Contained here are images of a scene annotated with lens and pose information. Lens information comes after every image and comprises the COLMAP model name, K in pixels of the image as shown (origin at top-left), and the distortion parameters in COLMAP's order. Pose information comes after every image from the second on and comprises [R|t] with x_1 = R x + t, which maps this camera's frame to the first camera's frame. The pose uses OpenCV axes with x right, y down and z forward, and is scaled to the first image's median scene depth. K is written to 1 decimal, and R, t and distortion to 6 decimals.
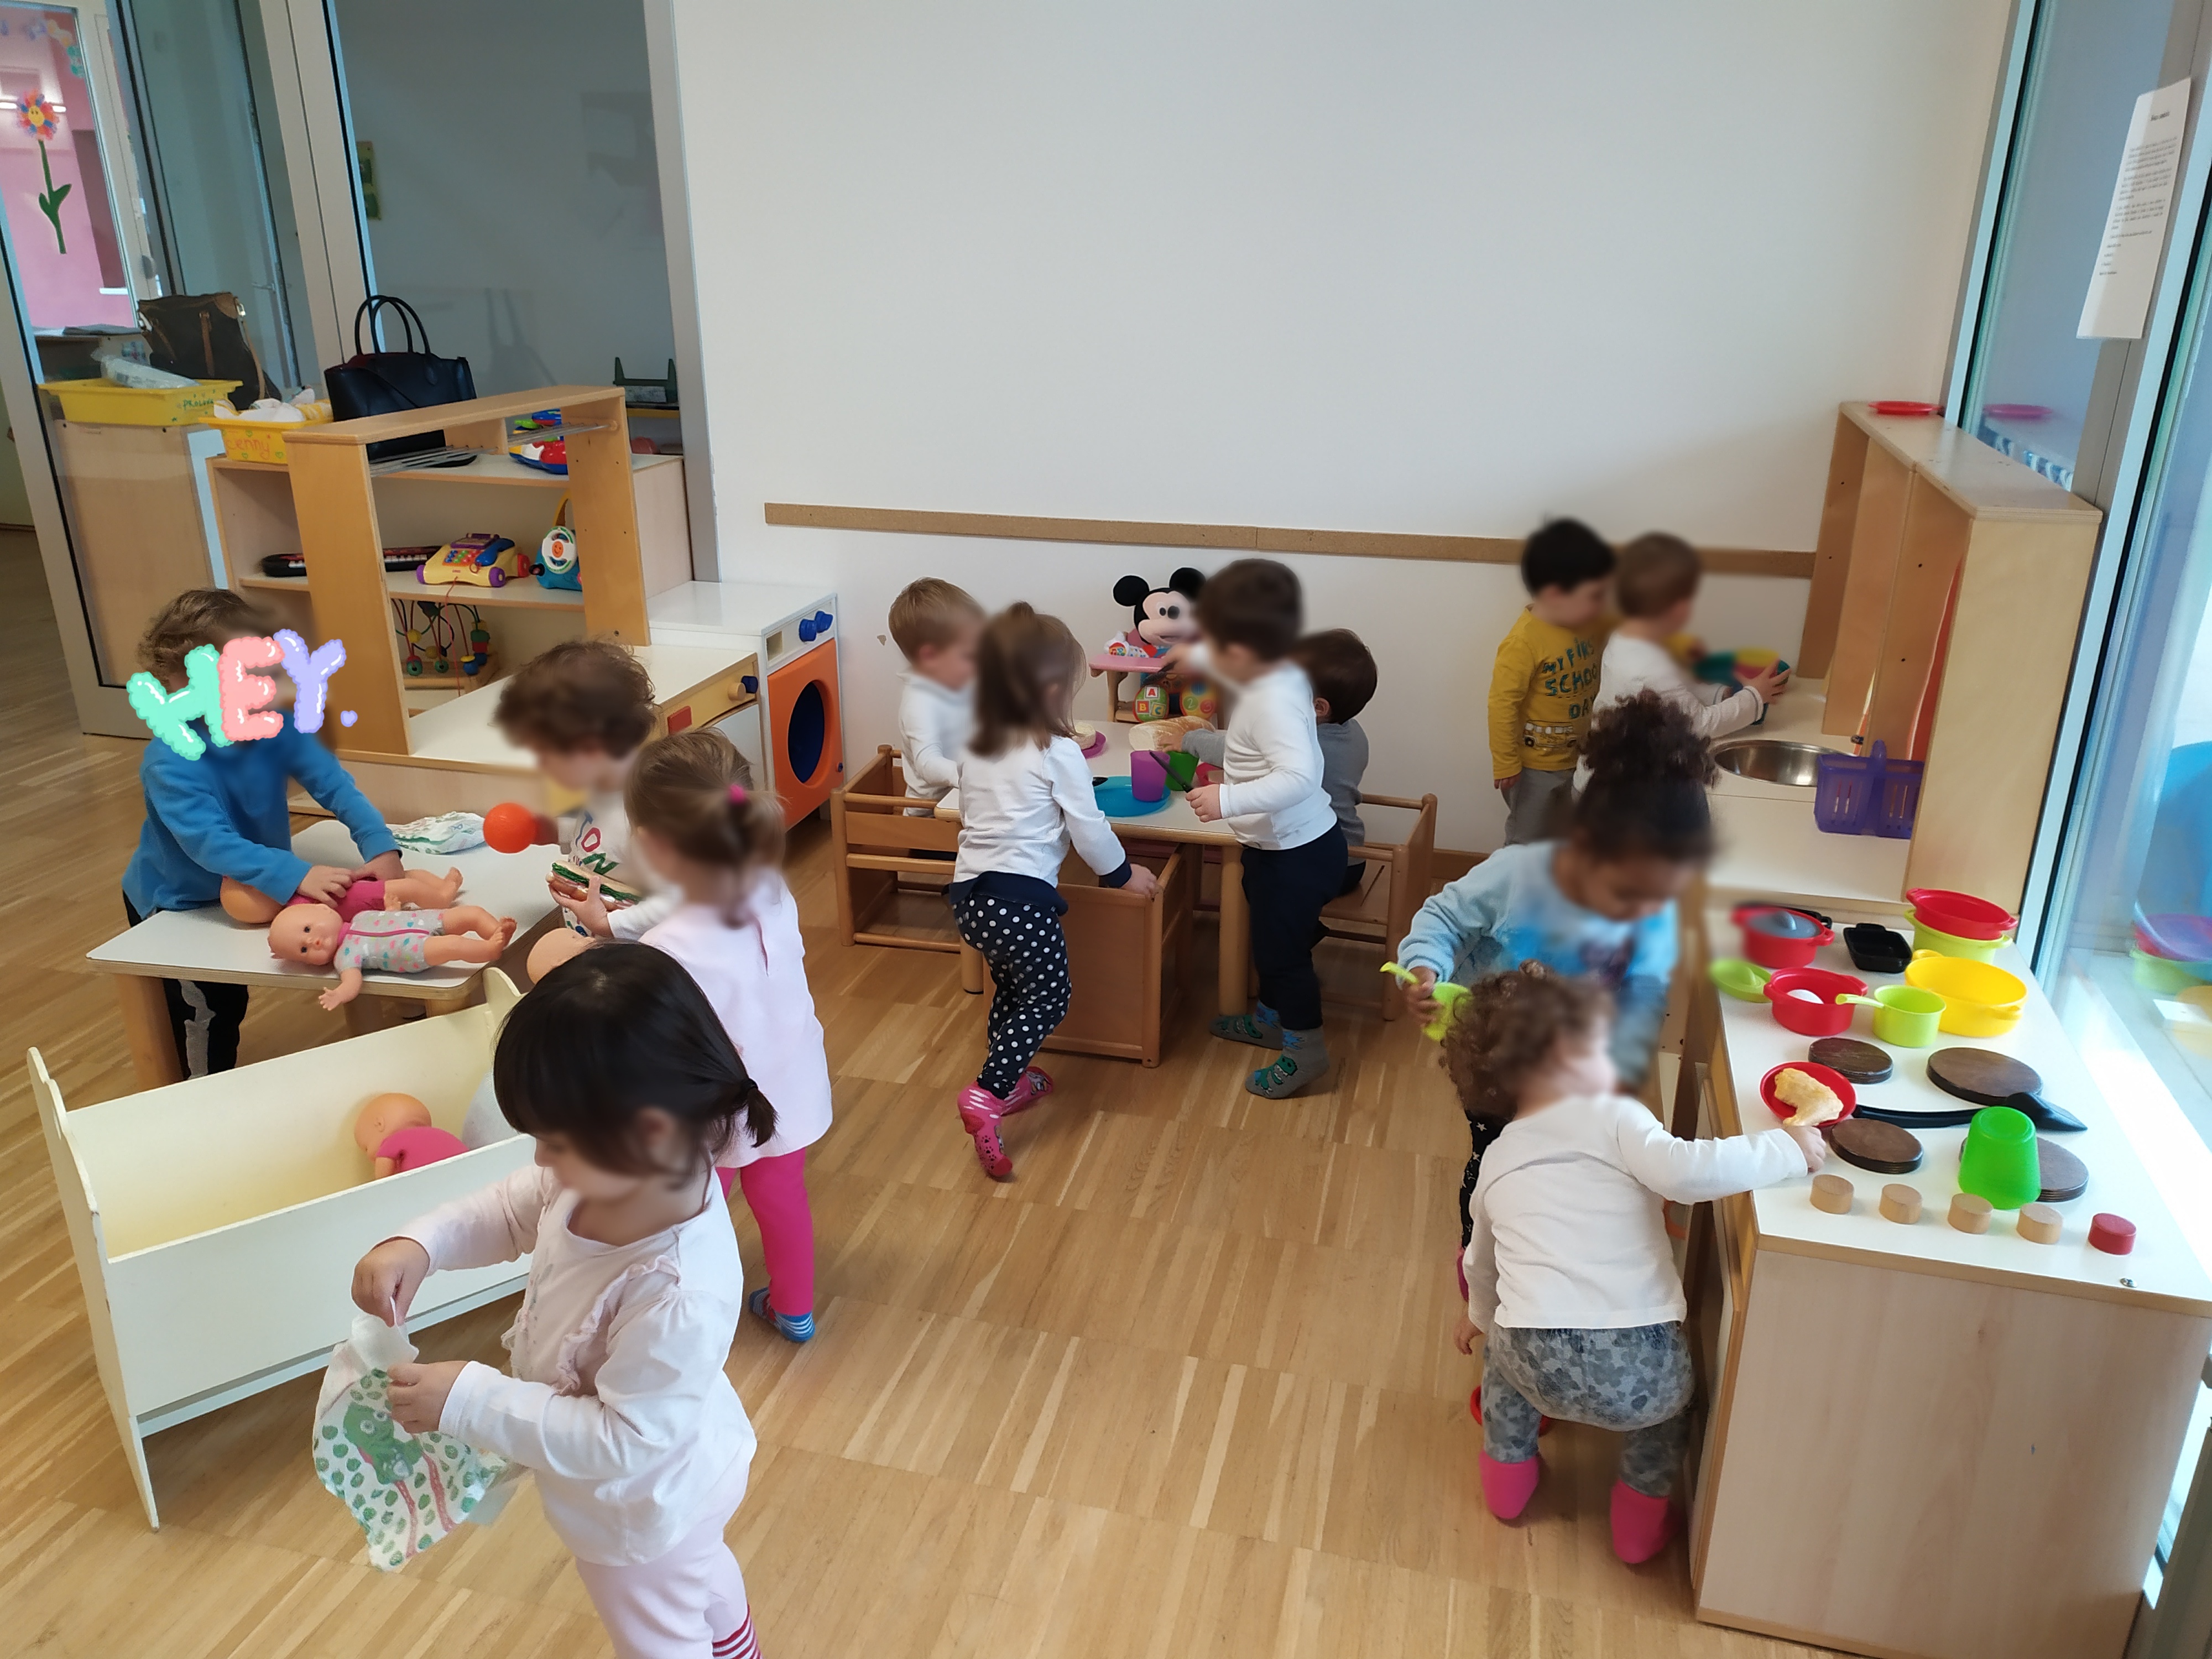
lens RADIAL K [[1624.1, 0, 1106.0], [0, 1624.1, 829.5], [0, 0, 1]] dist [0.065601, -0.062315]
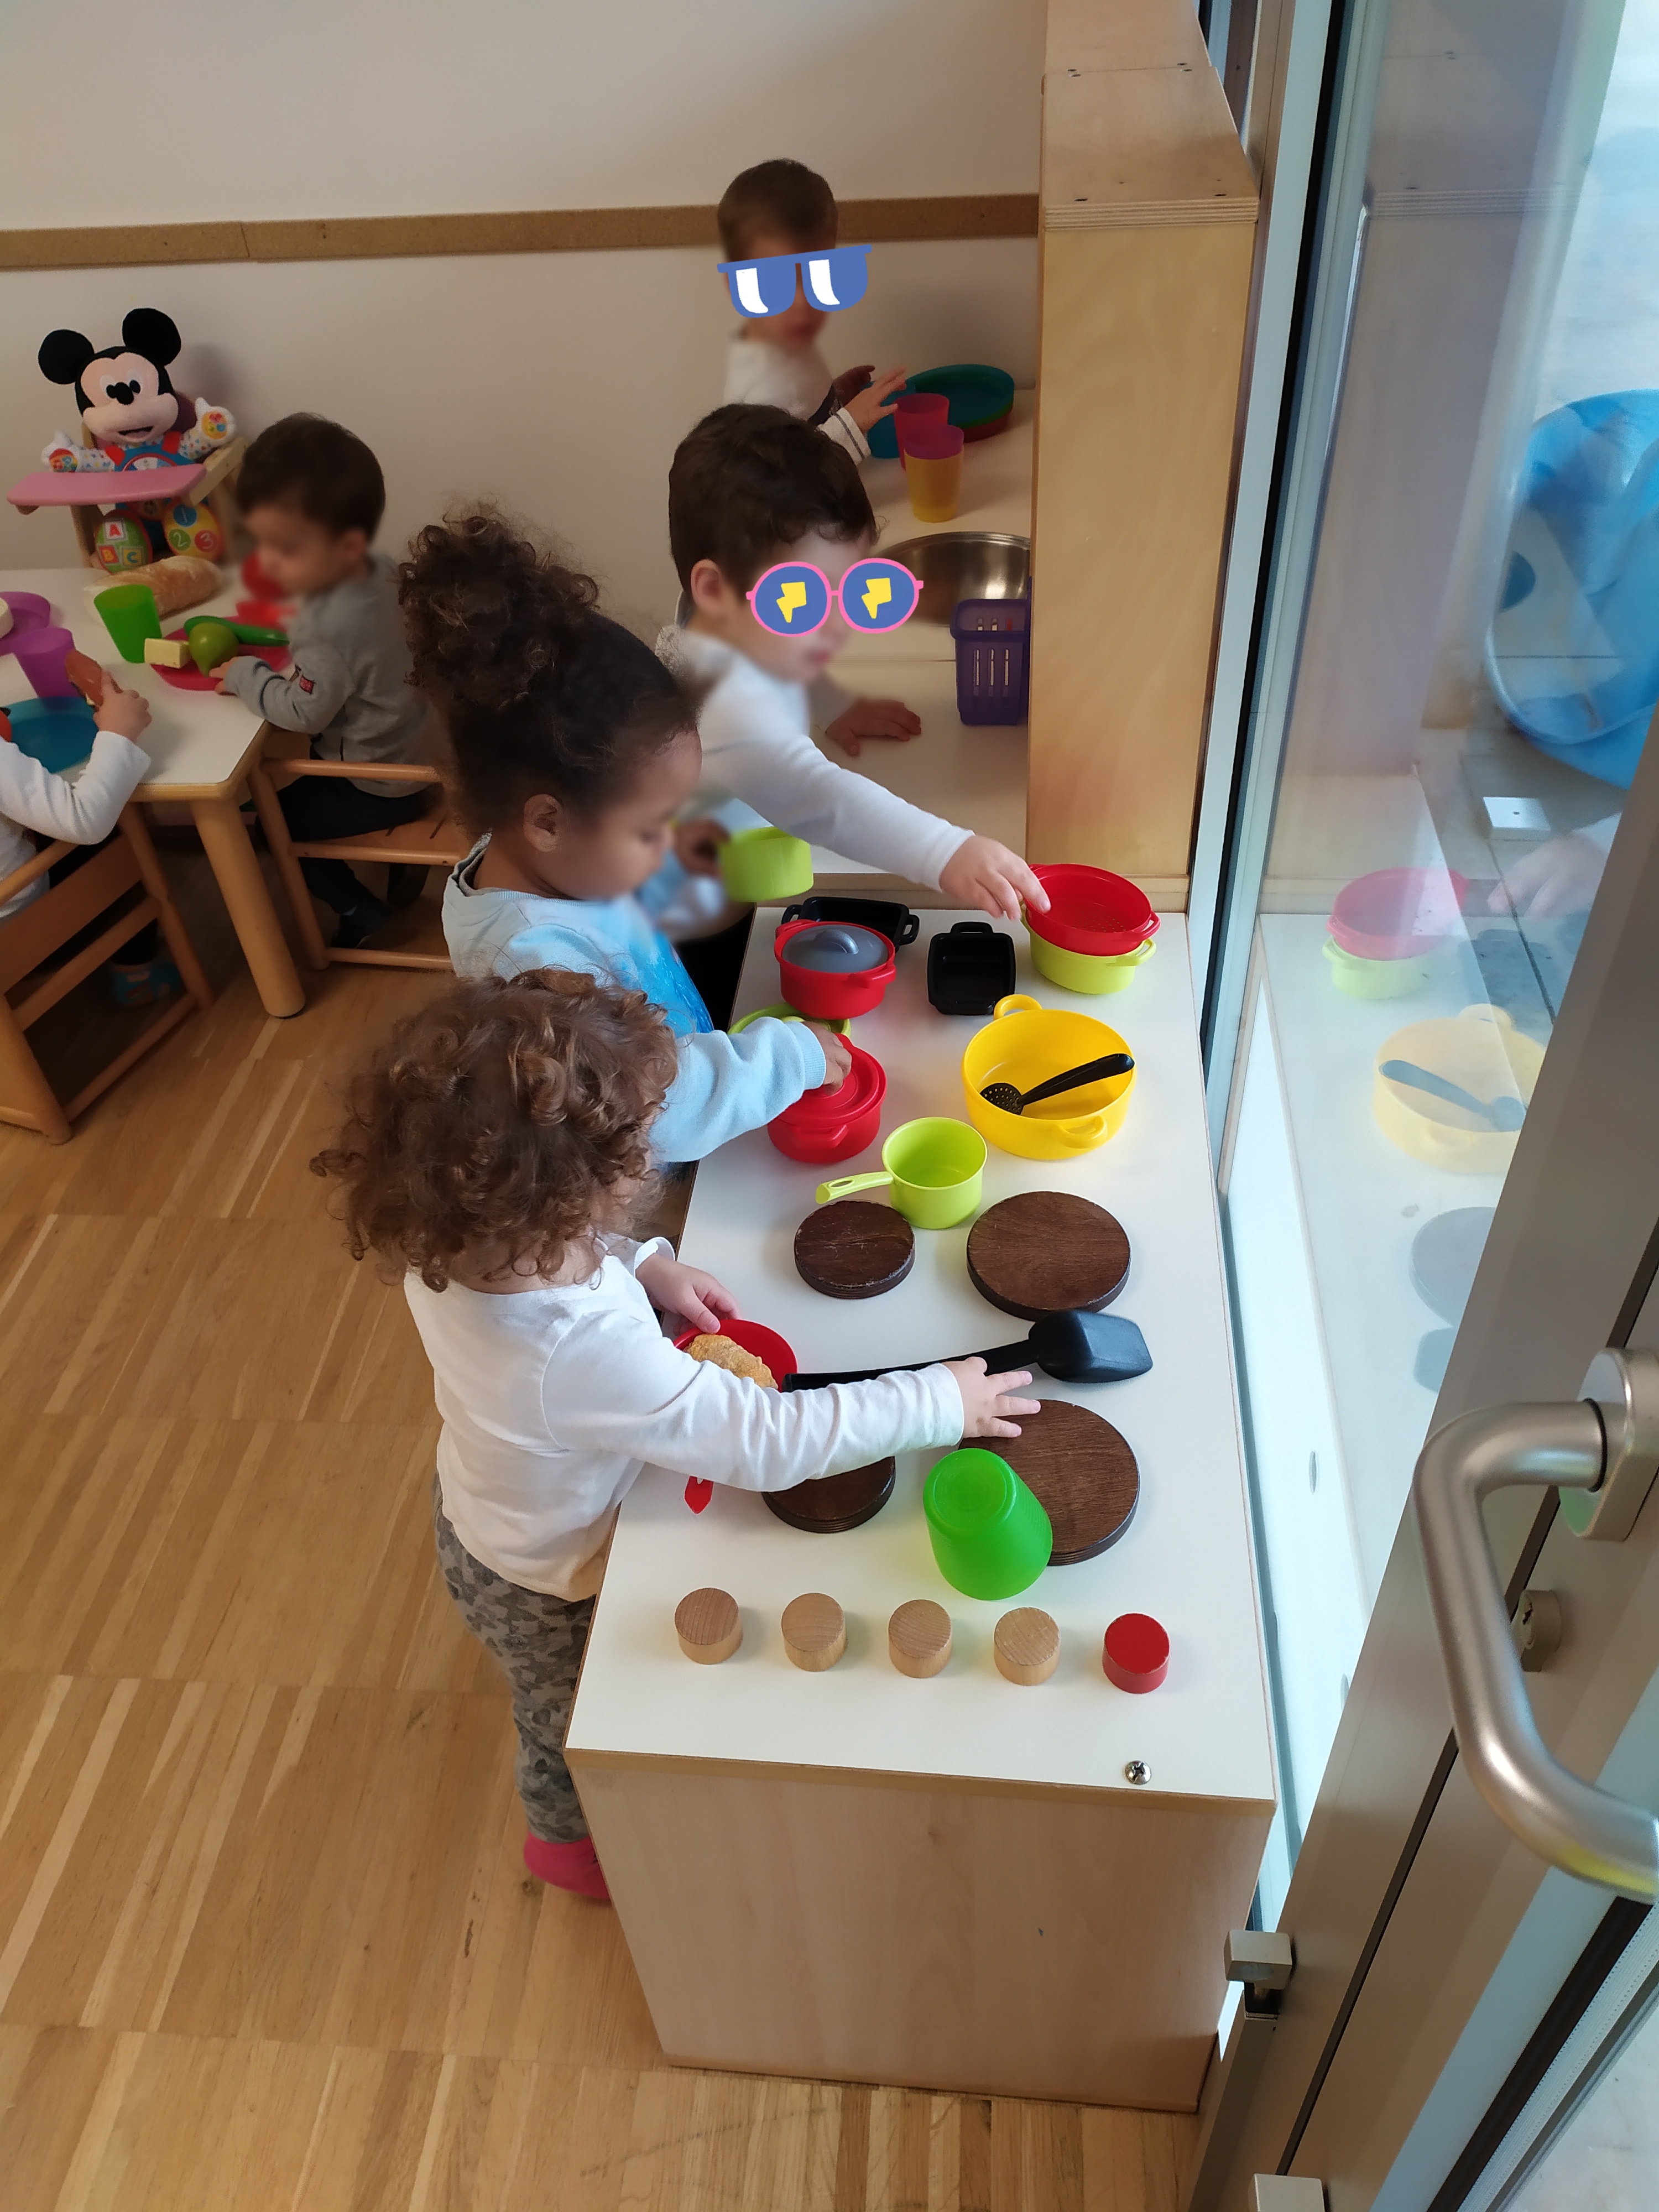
lens RADIAL K [[1654.7, 0, 829.5], [0, 1654.7, 1106.0], [0, 0, 1]] dist [-0.002403, -0.001709]
pose [[0.983602, -0.153413, 0.094819, 0.363852], [0.110209, 0.927452, 0.357332, -0.123955], [-0.142760, -0.341023, 0.929152, 0.406827]]
